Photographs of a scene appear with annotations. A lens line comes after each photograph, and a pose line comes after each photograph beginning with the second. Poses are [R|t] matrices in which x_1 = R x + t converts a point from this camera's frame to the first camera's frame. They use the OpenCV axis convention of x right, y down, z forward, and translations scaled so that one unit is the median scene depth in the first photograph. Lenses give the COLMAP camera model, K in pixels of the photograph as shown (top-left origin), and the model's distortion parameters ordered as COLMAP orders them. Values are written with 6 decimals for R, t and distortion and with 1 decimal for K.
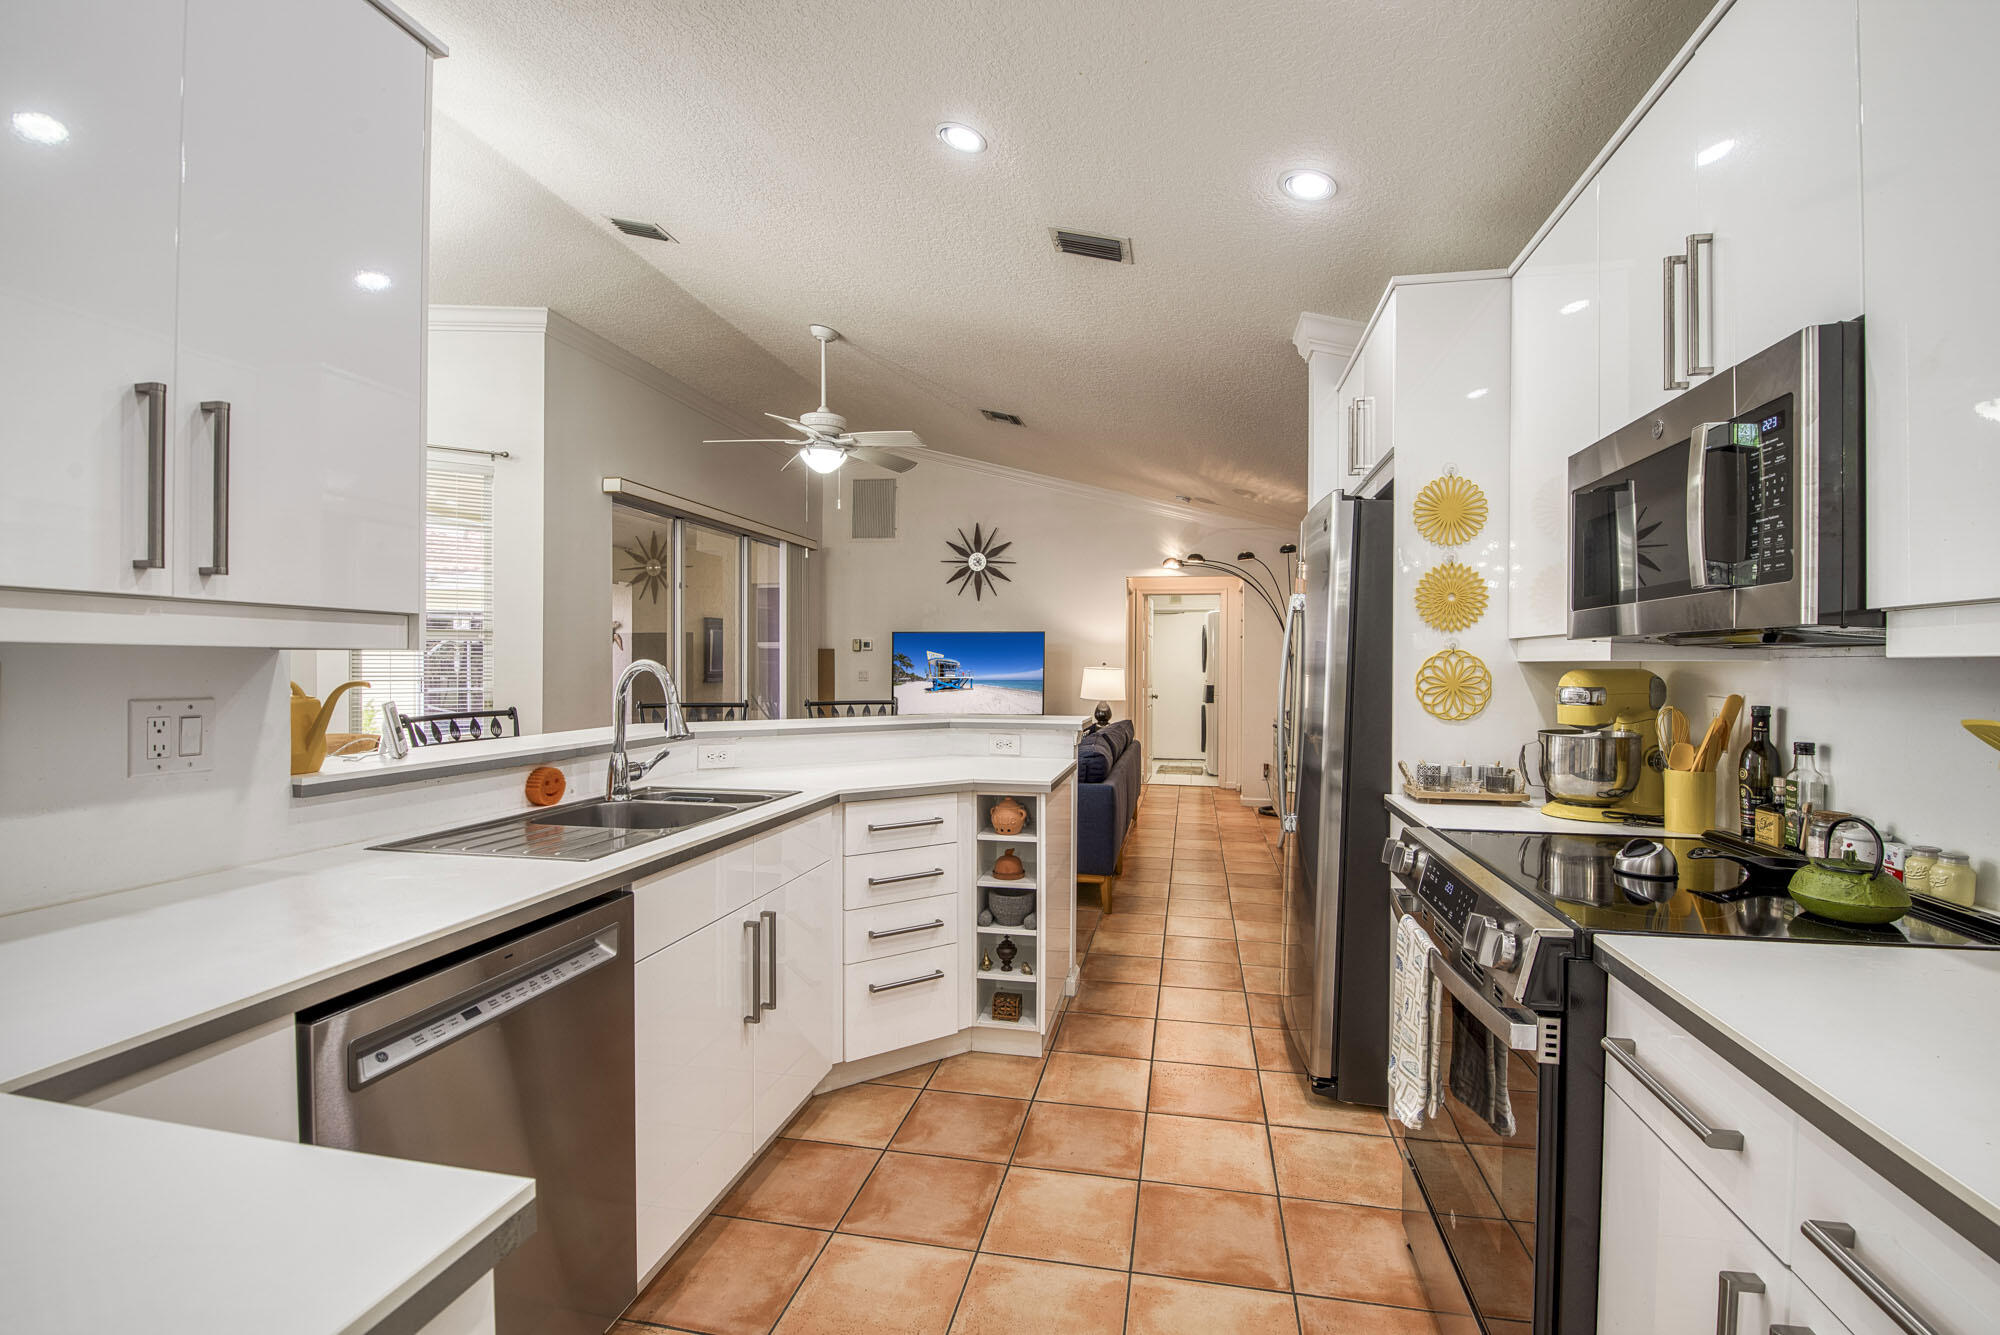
lens RADIAL K [[860.0, 0, 1031.1], [0, 860.0, 677.3], [0, 0, 1]] dist [-0.010682, -0.005753]
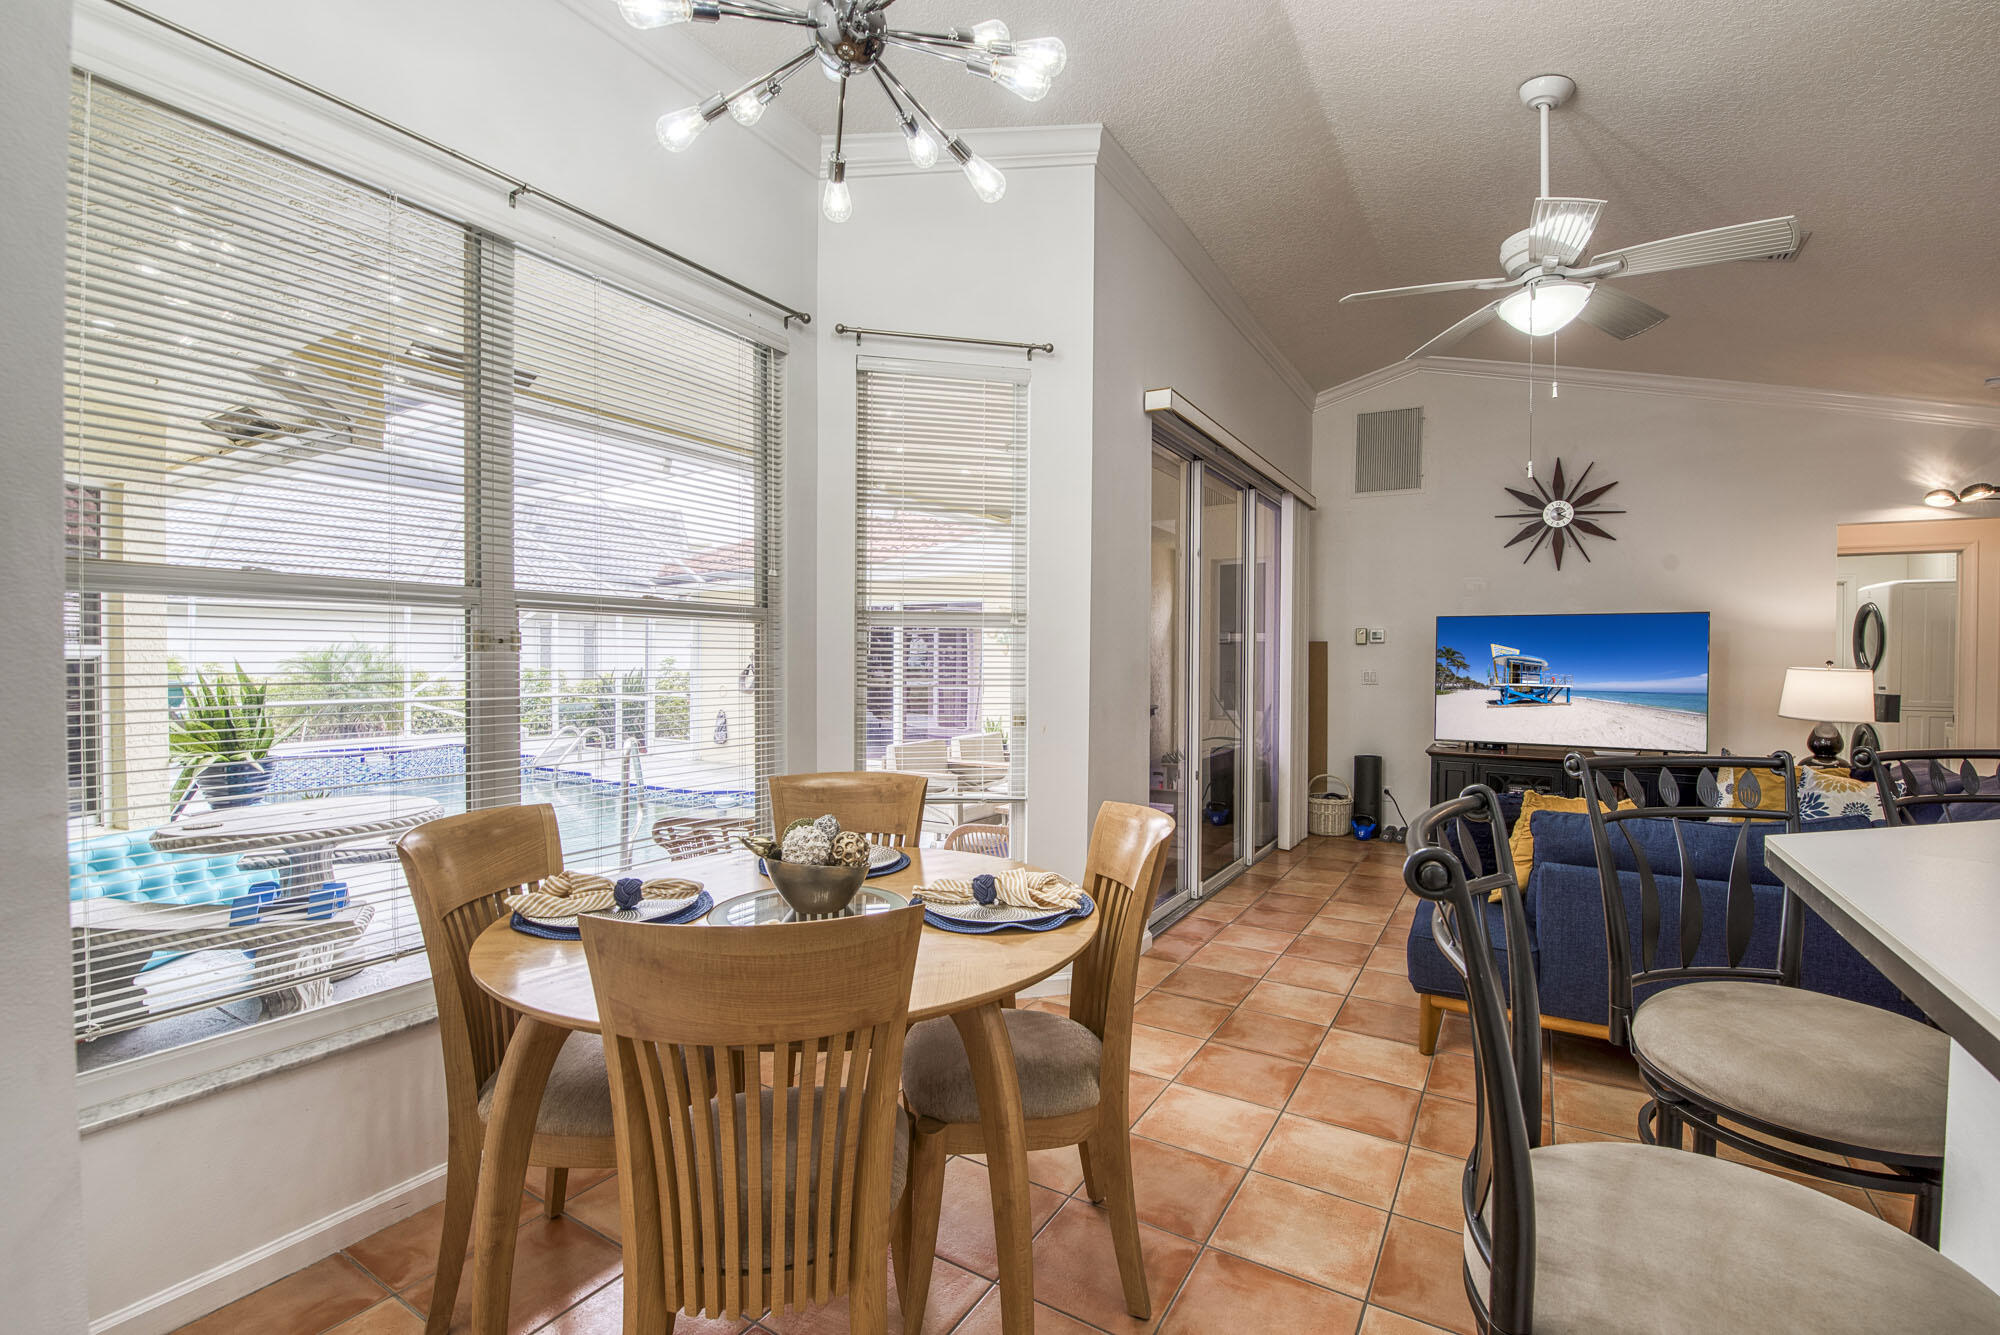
lens RADIAL K [[860.0, 0, 1026.2], [0, 860.0, 673.0], [0, 0, 1]] dist [-0.010682, -0.005753]
pose [[0.939124, 0.006245, -0.343521, -0.374898], [-0.006518, 0.999979, 0.000359, -0.006874], [0.343516, 0.001902, 0.939145, 0.343365]]
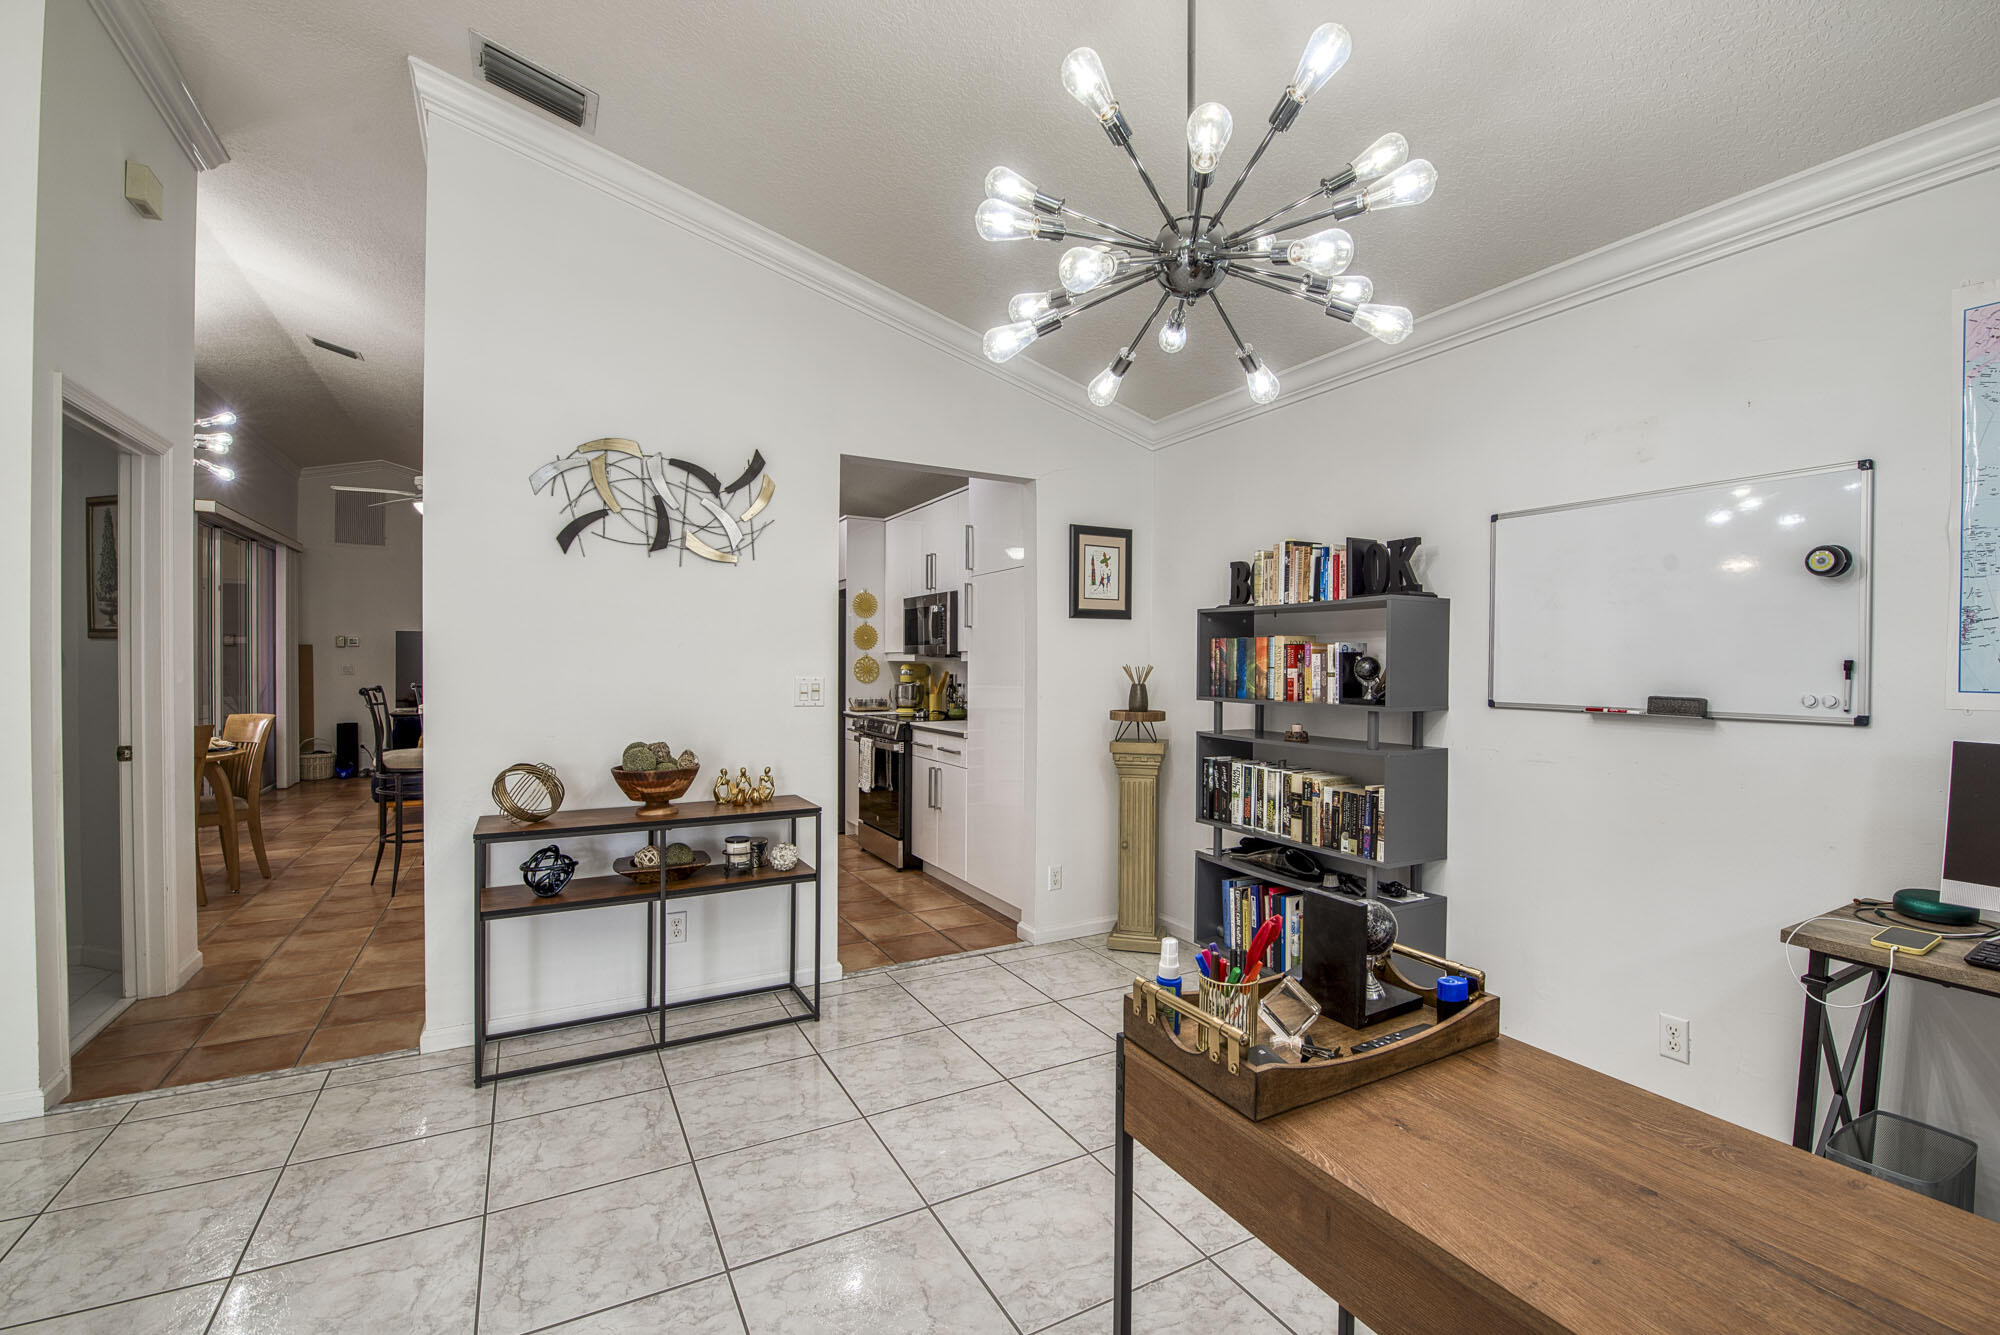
lens RADIAL K [[860.0, 0, 1020.1], [0, 860.0, 682.4], [0, 0, 1]] dist [-0.010682, -0.005753]
pose [[0.762628, -0.012868, 0.646709, -0.416409], [0.005231, 0.999892, 0.013727, 0.006849], [-0.646816, -0.007085, 0.762613, -0.644969]]
